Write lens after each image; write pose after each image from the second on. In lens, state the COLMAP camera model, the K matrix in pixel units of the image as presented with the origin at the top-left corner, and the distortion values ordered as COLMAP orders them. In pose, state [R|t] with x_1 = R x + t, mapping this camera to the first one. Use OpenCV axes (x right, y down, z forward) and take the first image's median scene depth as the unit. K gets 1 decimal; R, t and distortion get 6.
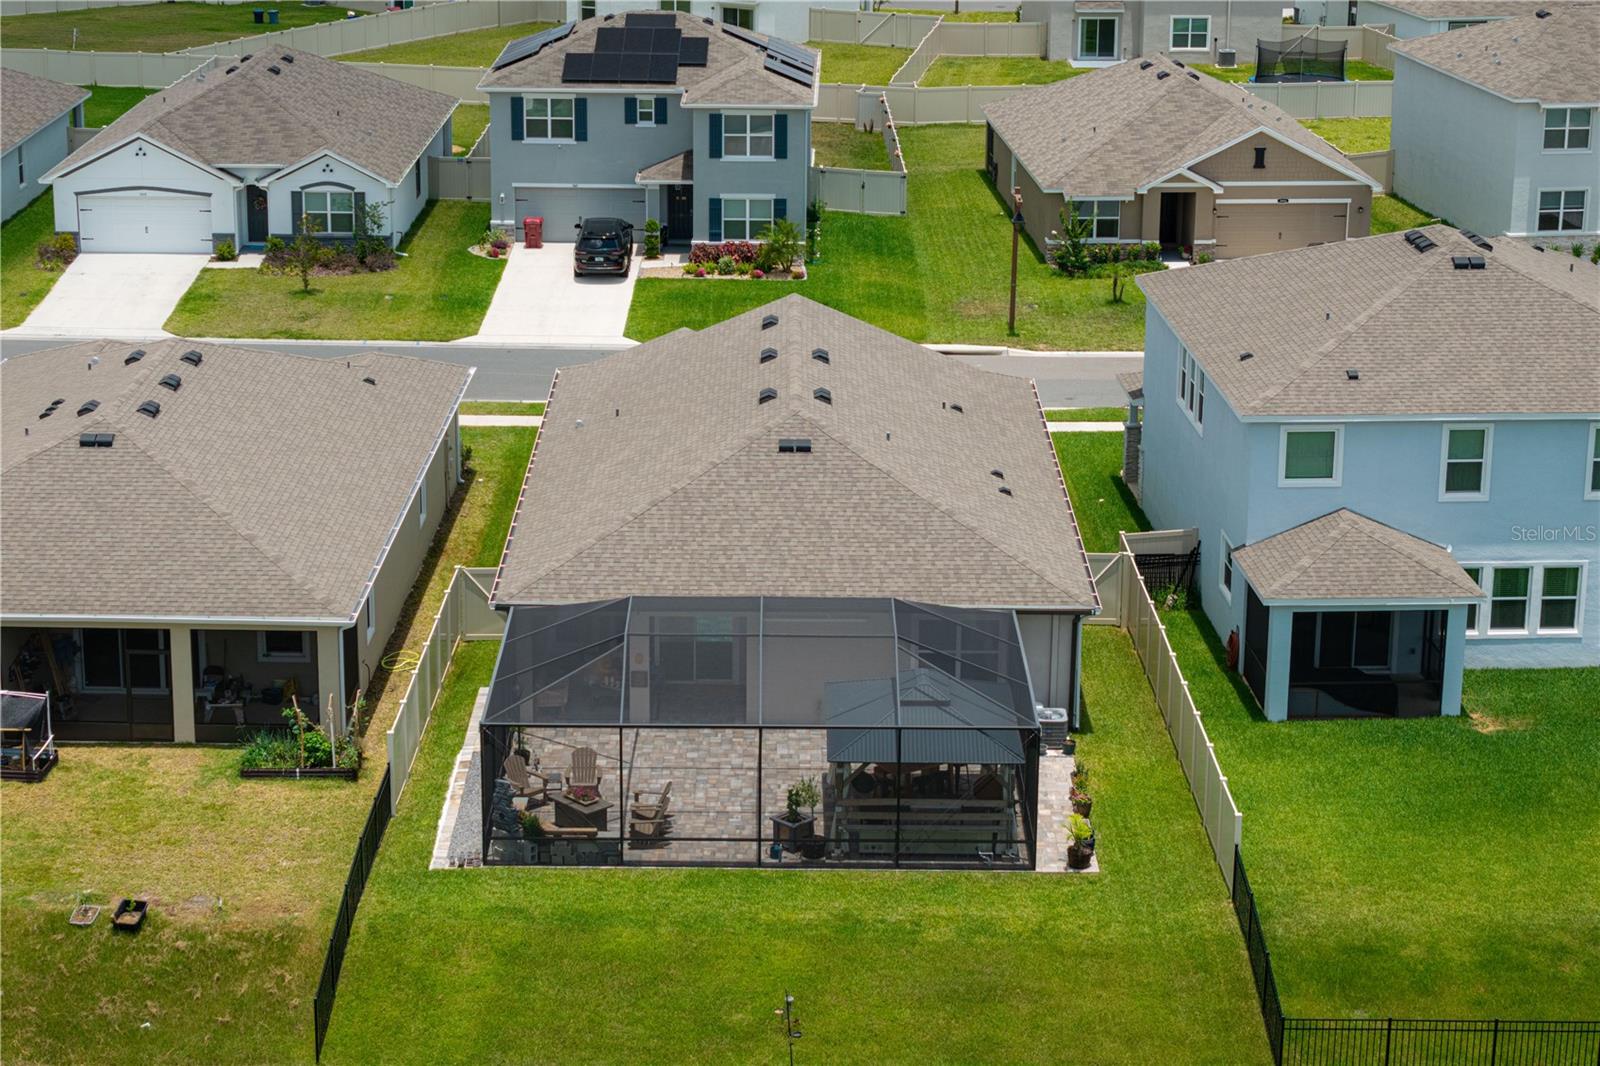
lens RADIAL K [[3195.6, 0, 800.9], [0, 3195.6, 470.1], [0, 0, 1]] dist [0.006898, 0.000000]
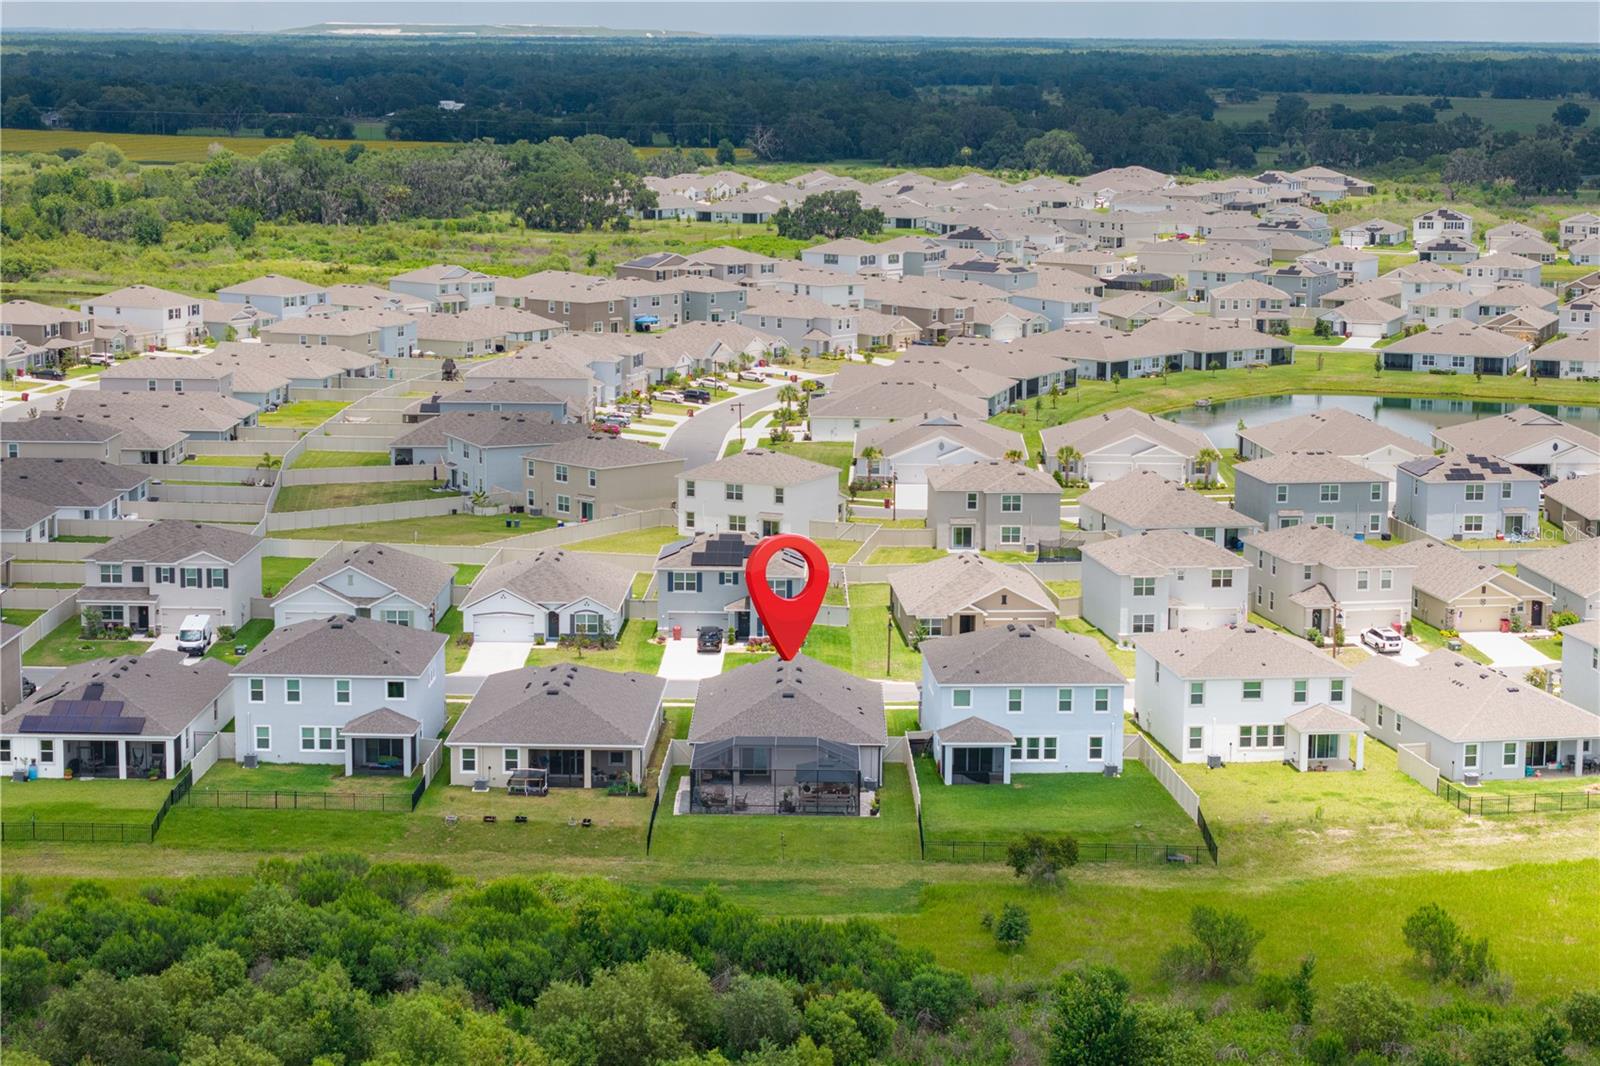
lens RADIAL K [[3195.6, 0, 802.4], [0, 3195.6, 532.5], [0, 0, 1]] dist [0.006898, 0.000000]
pose [[0.999940, 0.000766, -0.010917, 0.043436], [-0.002073, 0.992740, -0.120258, 0.198792], [0.010745, 0.120274, 0.992683, -1.954076]]
